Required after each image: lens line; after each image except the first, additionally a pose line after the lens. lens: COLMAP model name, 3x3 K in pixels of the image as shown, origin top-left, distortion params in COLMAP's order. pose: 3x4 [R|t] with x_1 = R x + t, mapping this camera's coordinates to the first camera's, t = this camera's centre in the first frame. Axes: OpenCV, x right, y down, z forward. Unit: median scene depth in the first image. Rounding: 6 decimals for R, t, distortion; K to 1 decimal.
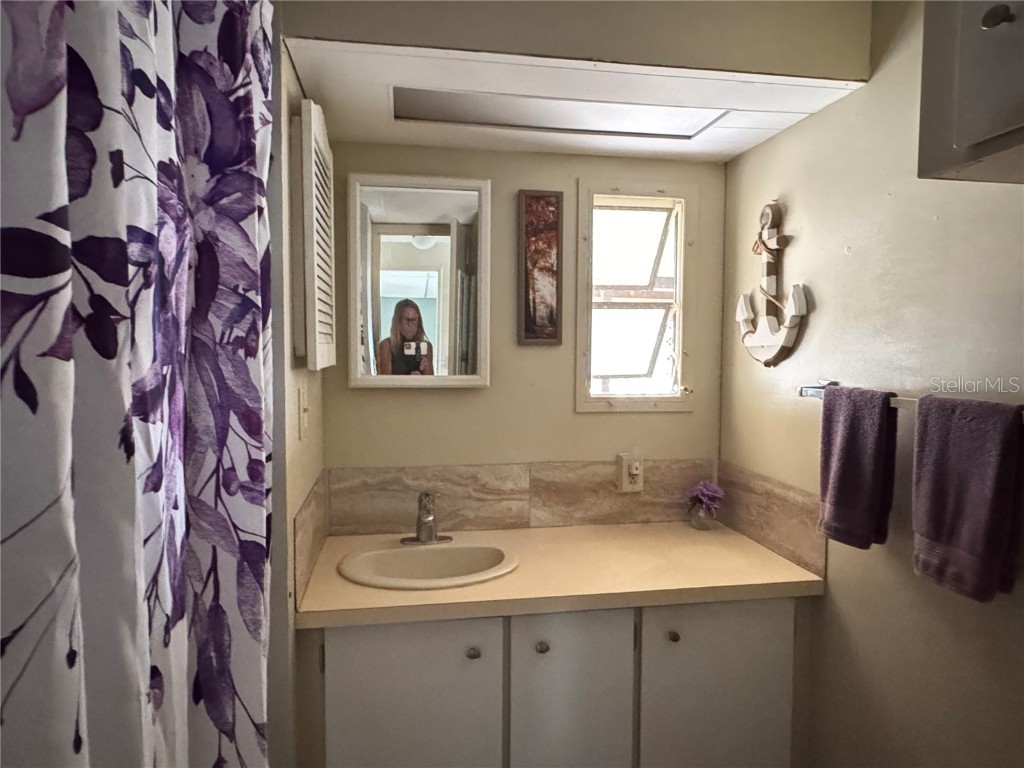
lens RADIAL K [[632.0, 0, 510.4], [0, 632.0, 387.2], [0, 0, 1]] dist [-0.001521, 0.001598]
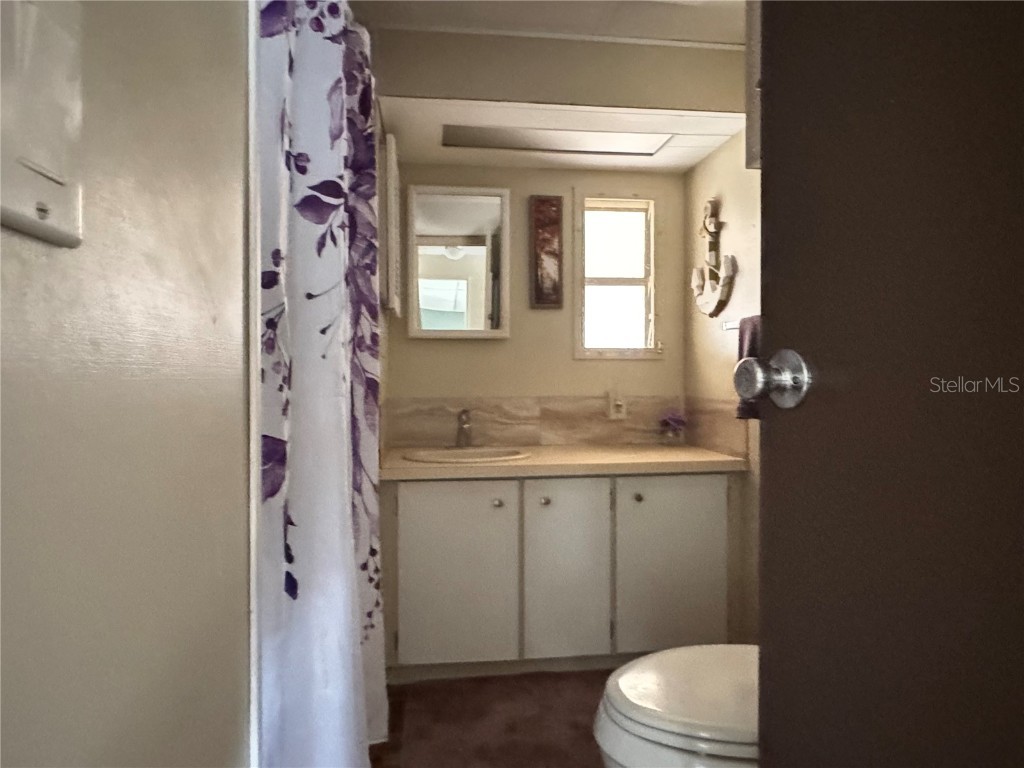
lens RADIAL K [[632.0, 0, 510.4], [0, 632.0, 387.2], [0, 0, 1]] dist [-0.001521, 0.001598]
pose [[0.999171, -0.007846, -0.039945, 0.023584], [0.006142, 0.999073, -0.042605, 0.169266], [0.040242, 0.042324, 0.998293, -0.369842]]
